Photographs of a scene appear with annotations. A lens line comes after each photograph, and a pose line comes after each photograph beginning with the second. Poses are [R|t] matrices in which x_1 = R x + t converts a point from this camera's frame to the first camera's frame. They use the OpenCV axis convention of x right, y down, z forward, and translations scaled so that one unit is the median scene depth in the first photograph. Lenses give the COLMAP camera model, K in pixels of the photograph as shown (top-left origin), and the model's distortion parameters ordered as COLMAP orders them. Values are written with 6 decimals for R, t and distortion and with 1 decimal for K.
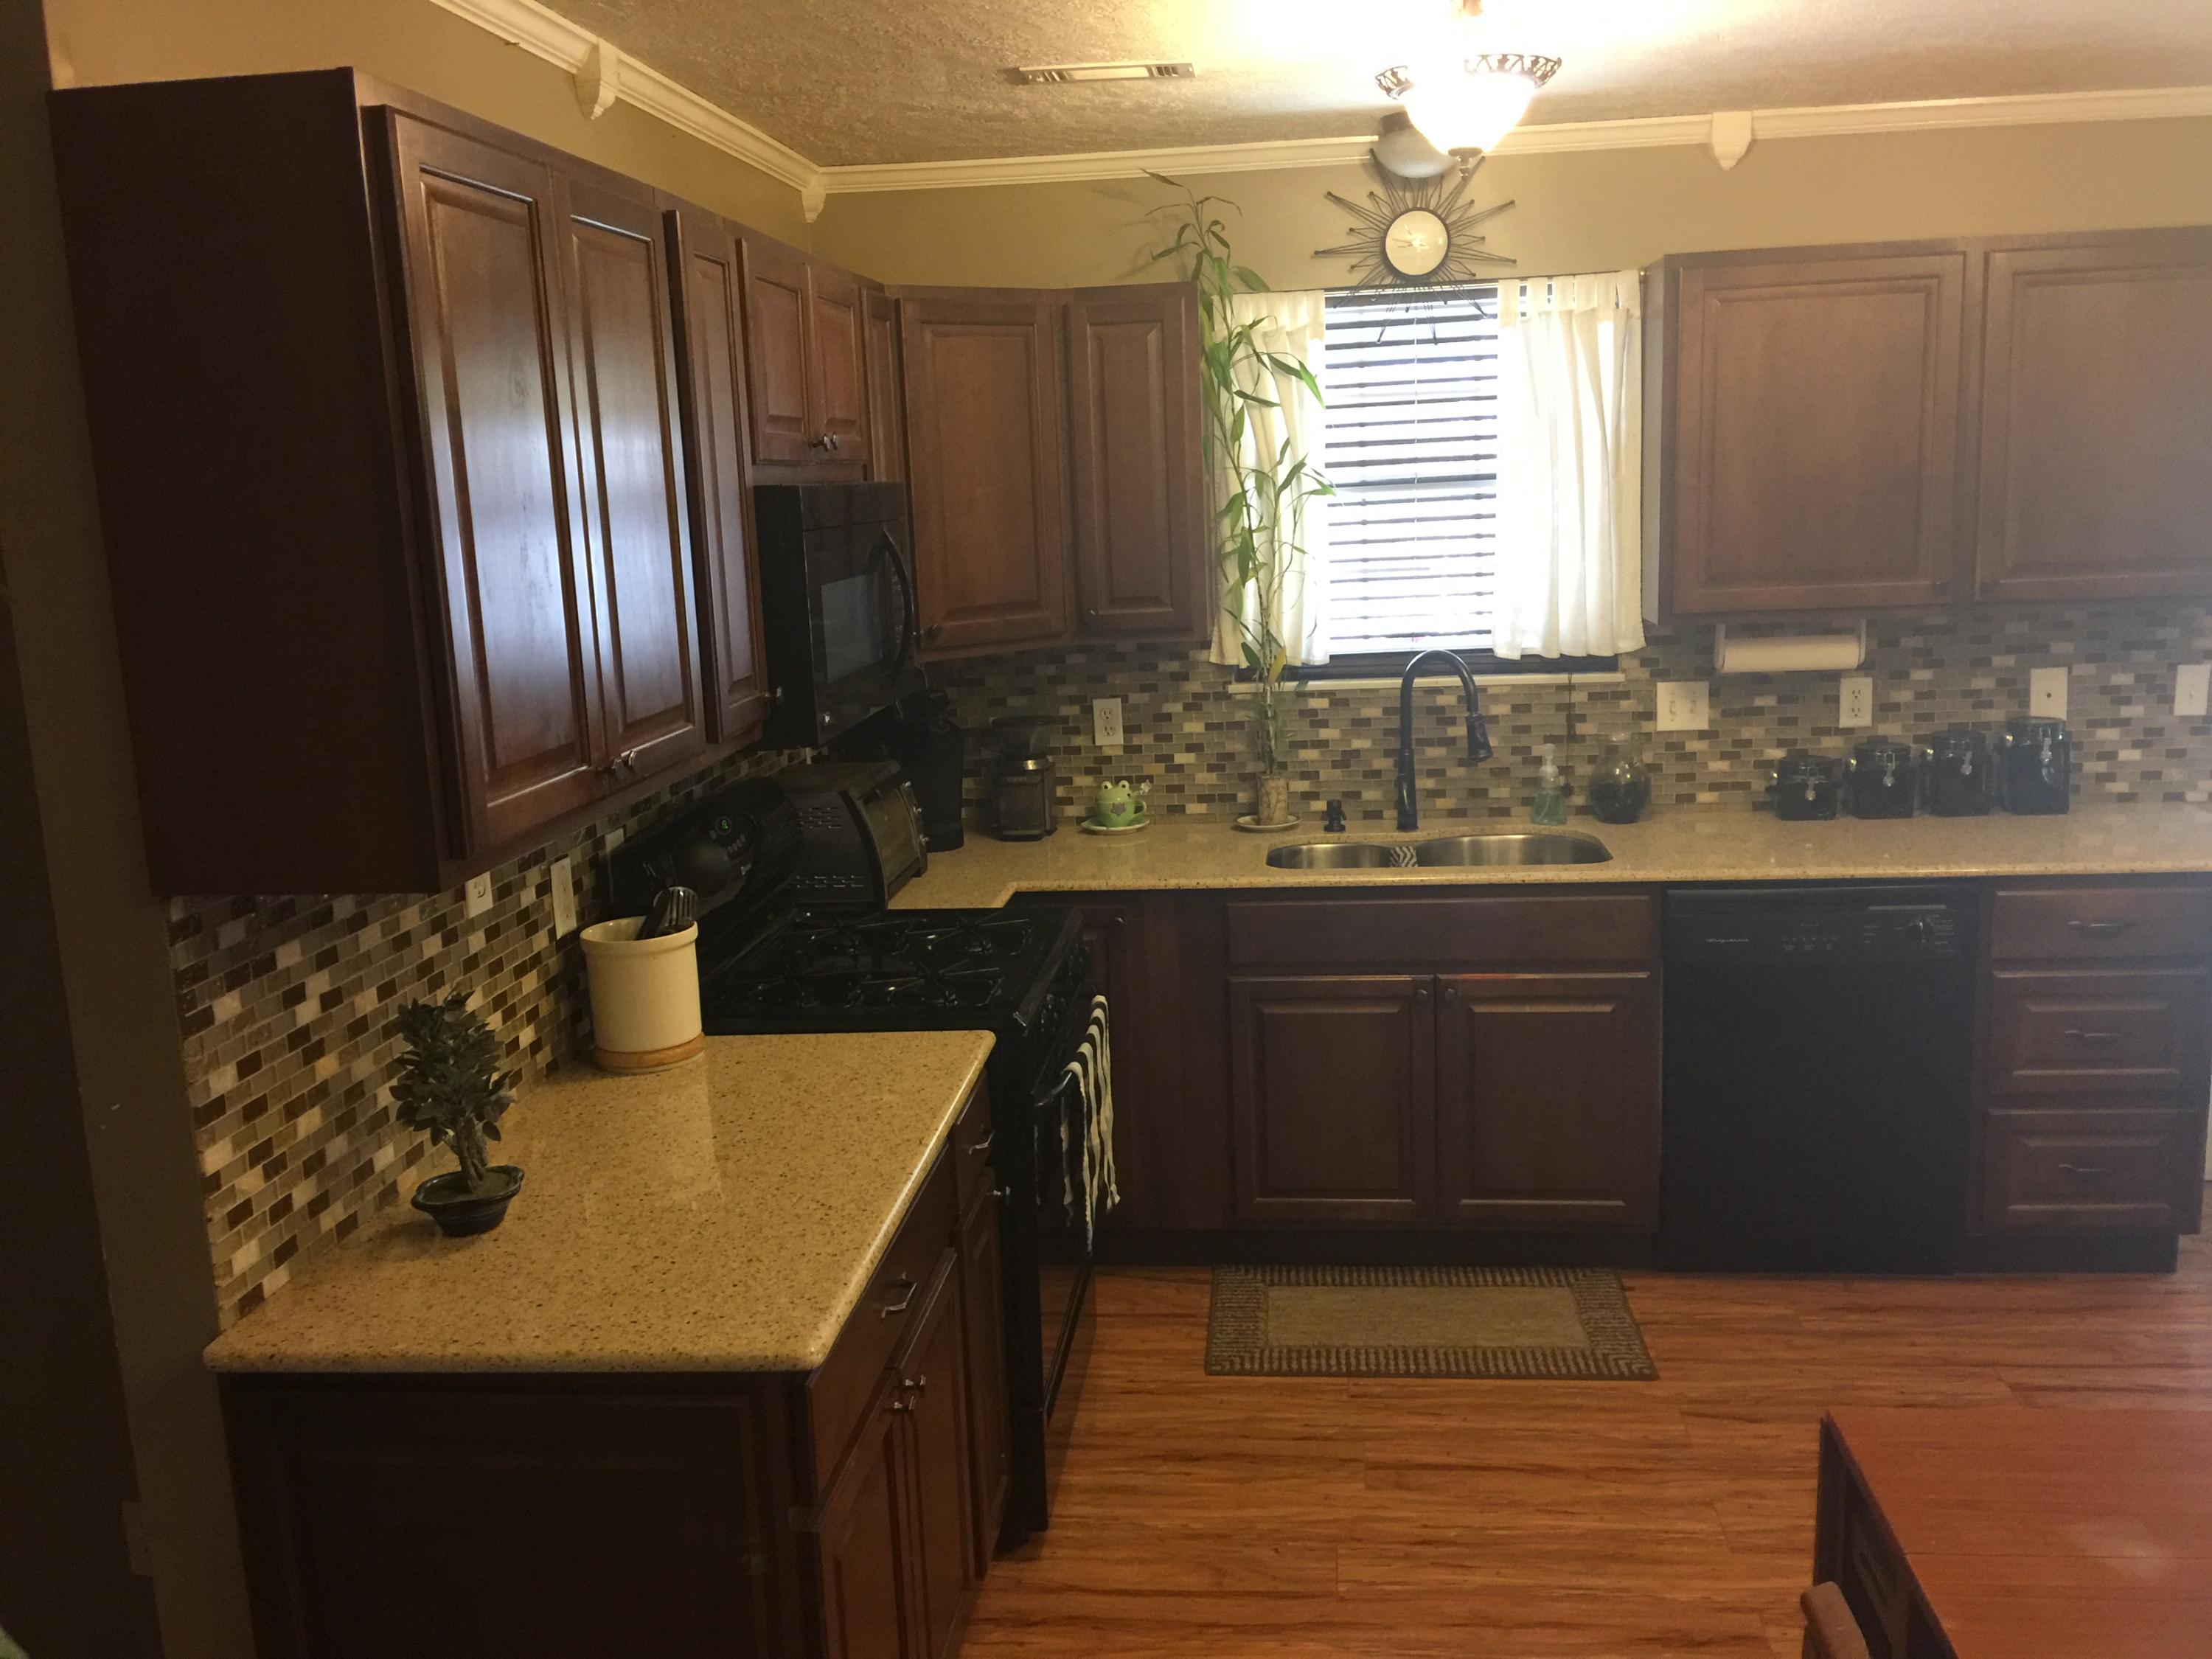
lens RADIAL K [[1894.6, 0, 1102.2], [0, 1894.6, 831.3], [0, 0, 1]] dist [0.045755, -0.024702]
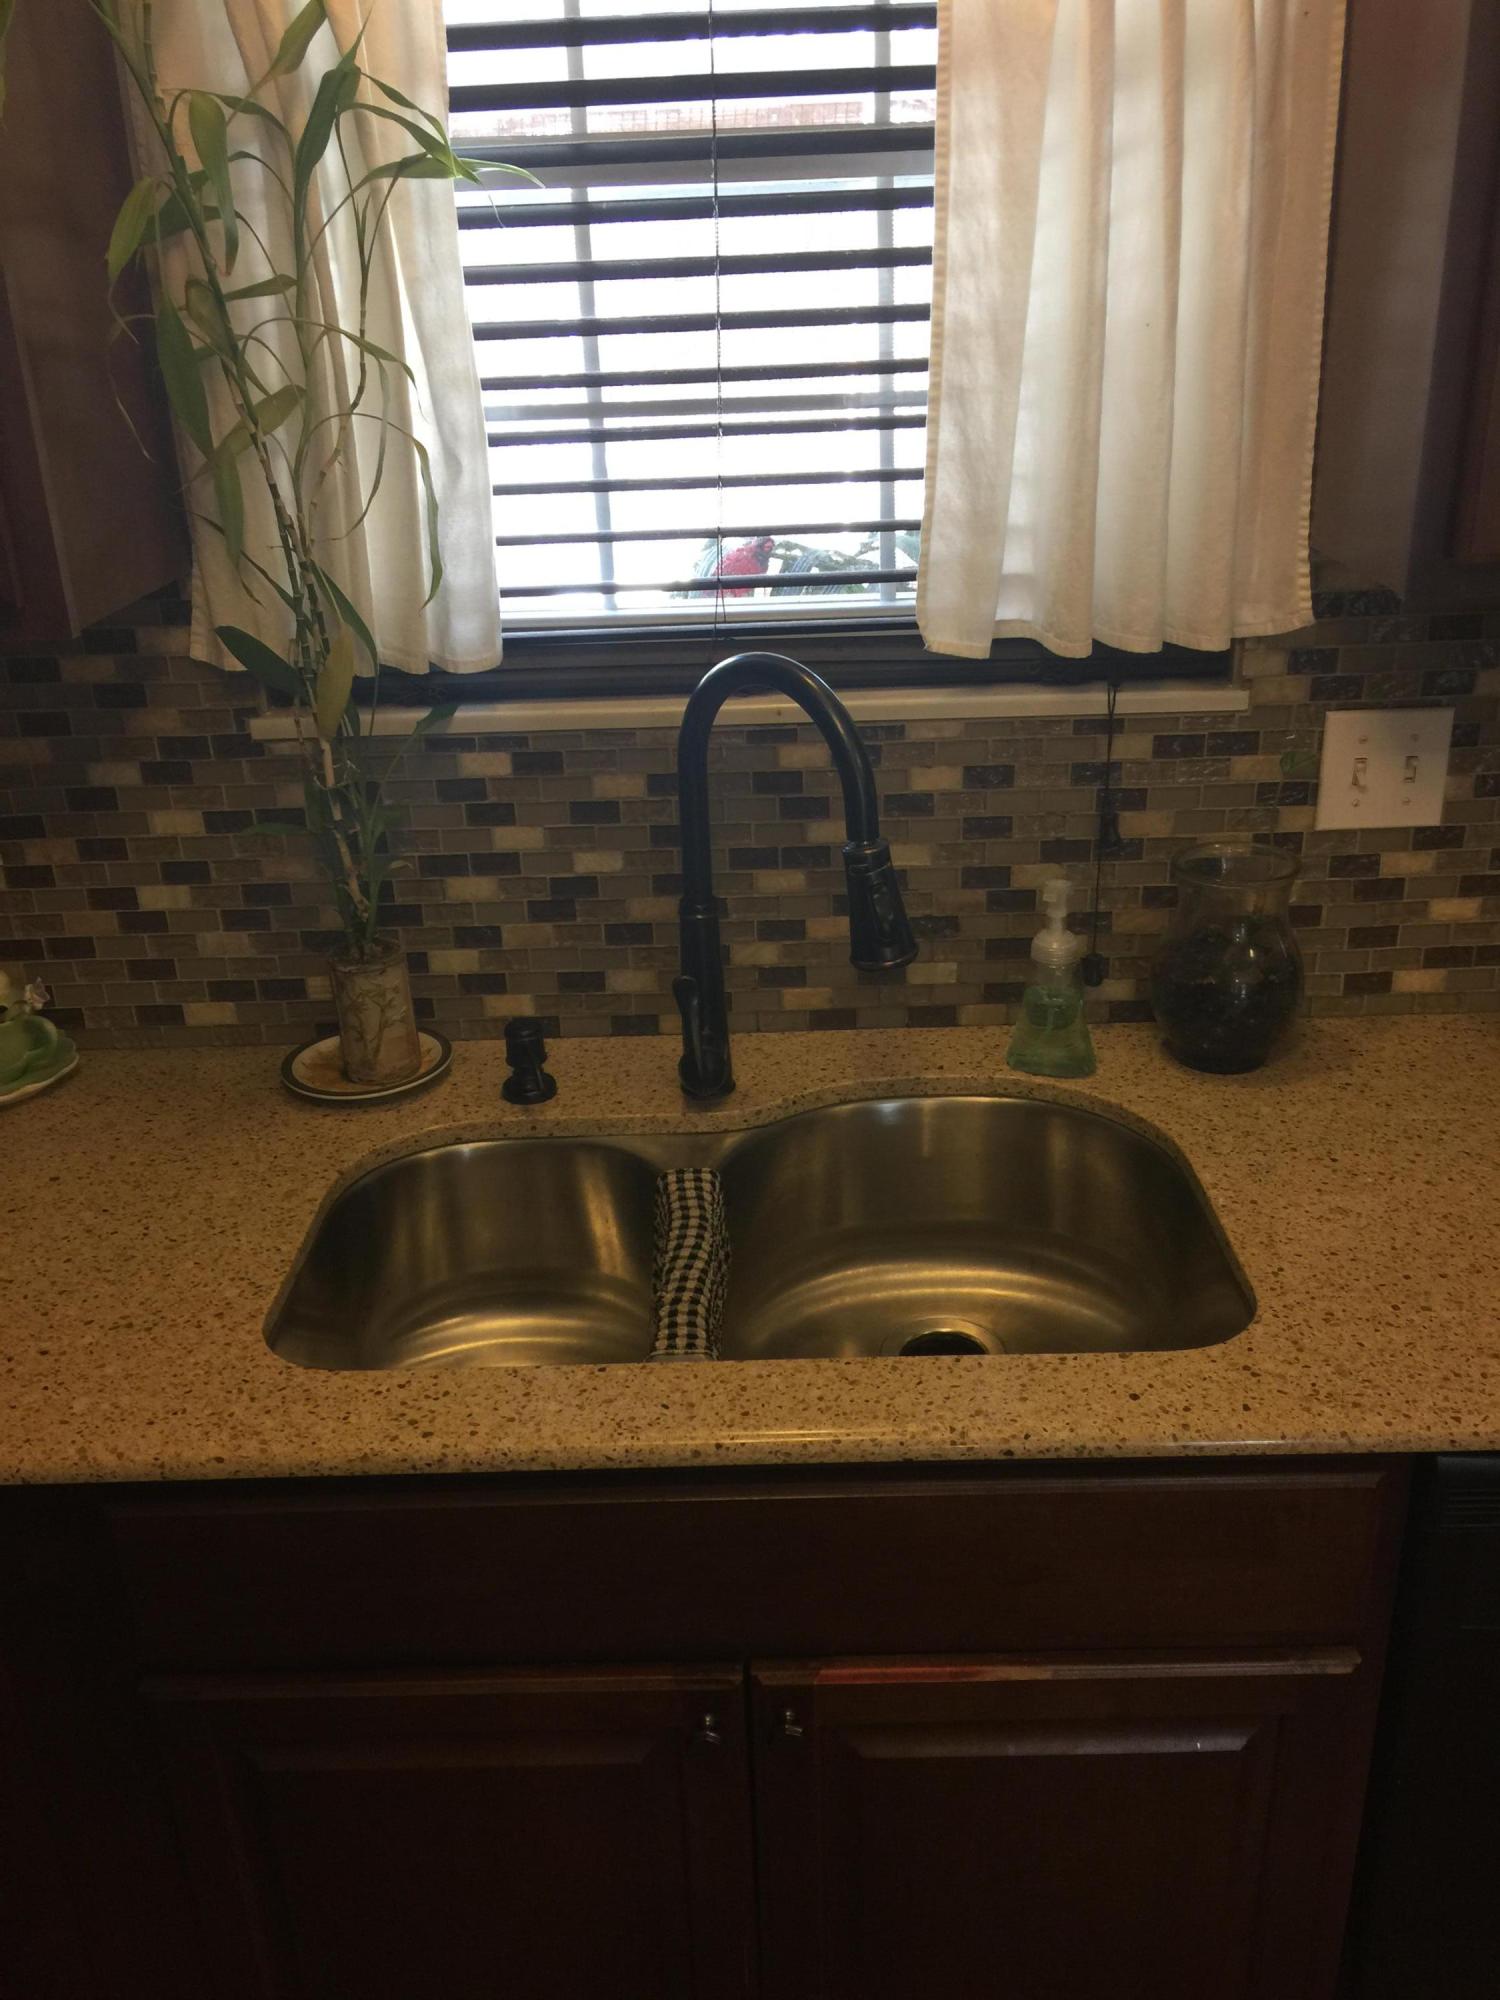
lens RADIAL K [[1713.1, 0, 758.2], [0, 1713.1, 998.0], [0, 0, 1]] dist [0.045755, -0.024702]
pose [[0.993851, -0.034747, 0.105128, 0.133341], [0.011665, 0.977057, 0.212658, -0.096734], [-0.110105, -0.210124, 0.971455, 0.647050]]
